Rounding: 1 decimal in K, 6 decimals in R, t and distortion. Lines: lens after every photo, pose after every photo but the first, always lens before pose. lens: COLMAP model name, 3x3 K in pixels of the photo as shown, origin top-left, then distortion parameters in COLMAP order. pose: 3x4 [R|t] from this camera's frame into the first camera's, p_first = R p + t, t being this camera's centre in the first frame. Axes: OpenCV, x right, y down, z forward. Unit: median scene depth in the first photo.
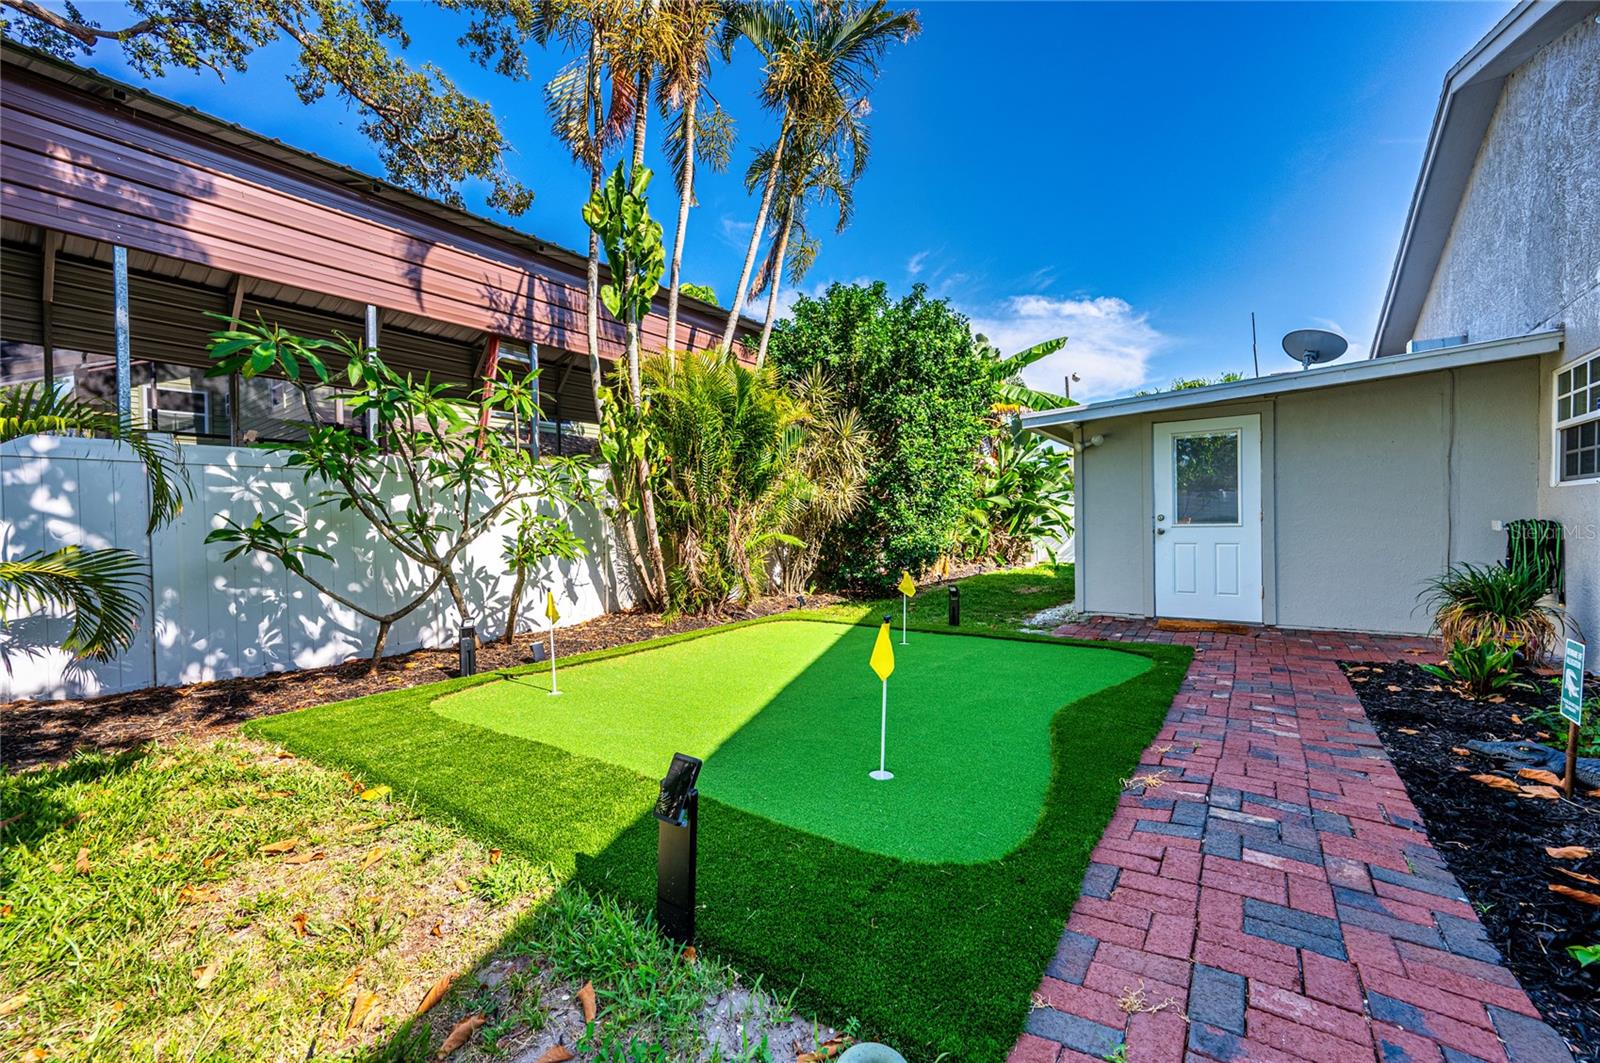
lens RADIAL K [[634.8, 0, 800.0], [0, 634.8, 531.5], [0, 0, 1]] dist [-0.000194, -0.000035]
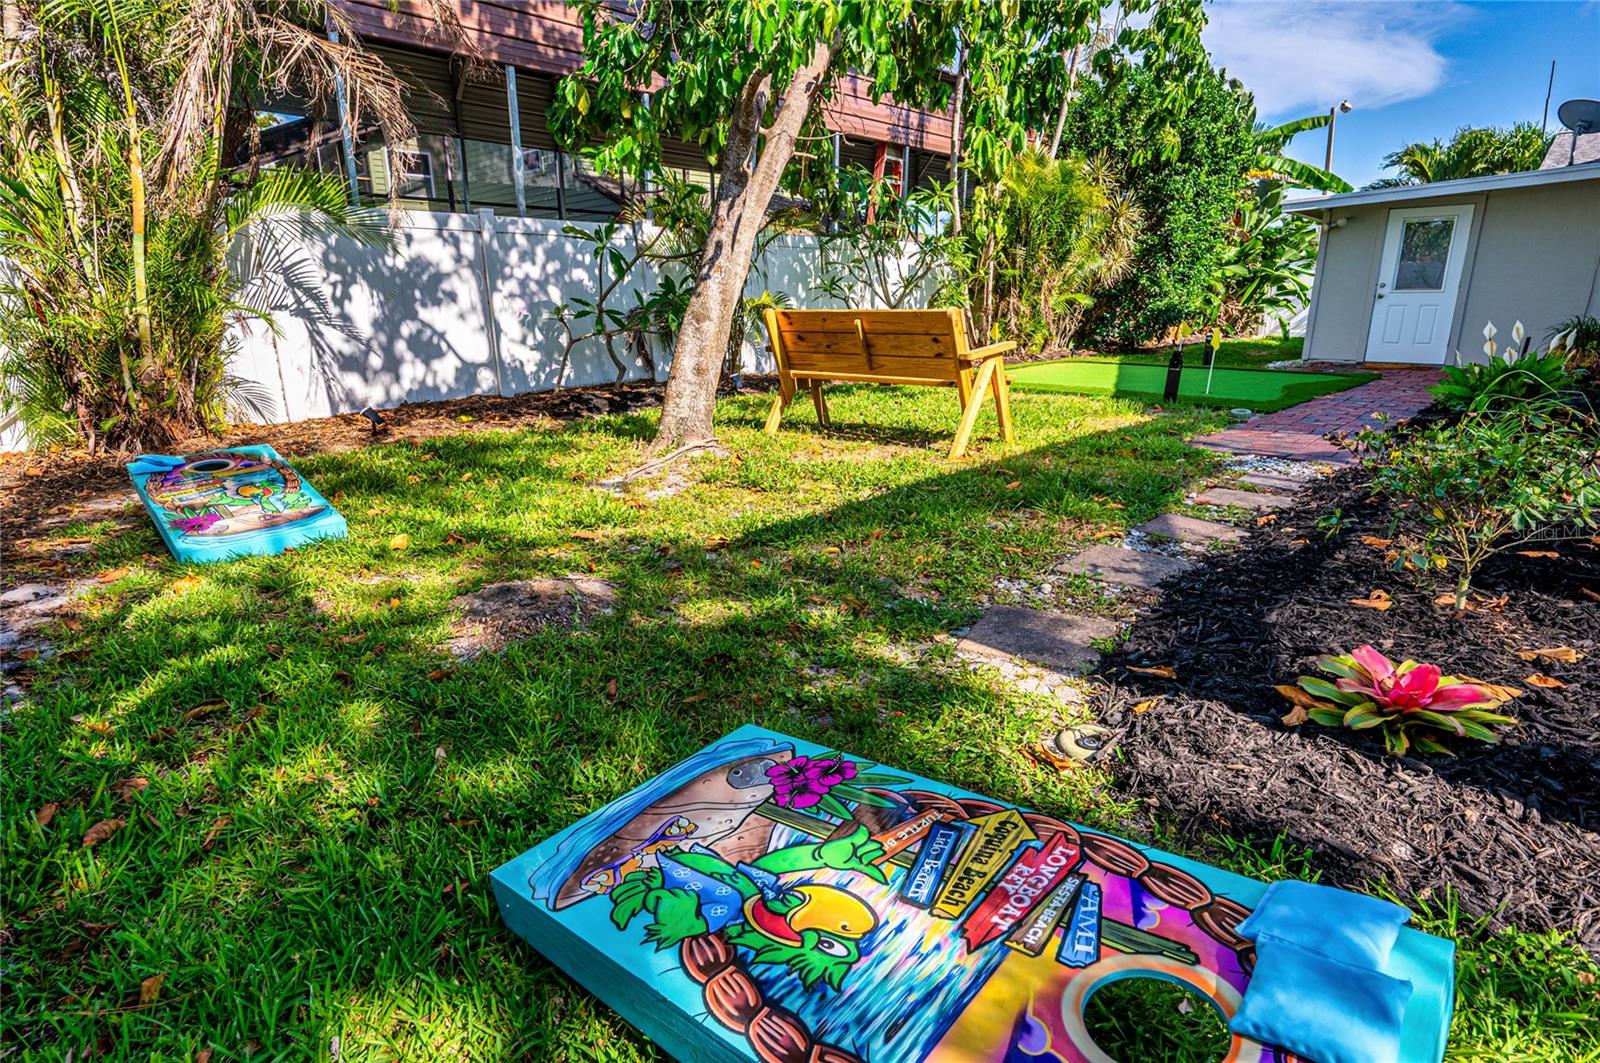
lens RADIAL K [[830.6, 0, 800.0], [0, 830.6, 531.5], [0, 0, 1]] dist [-0.003545, -0.000532]
pose [[0.991628, 0.044632, -0.121167, -0.286186], [-0.011646, 0.965453, 0.260318, 0.027105], [0.128599, -0.256727, 0.957890, -0.668738]]
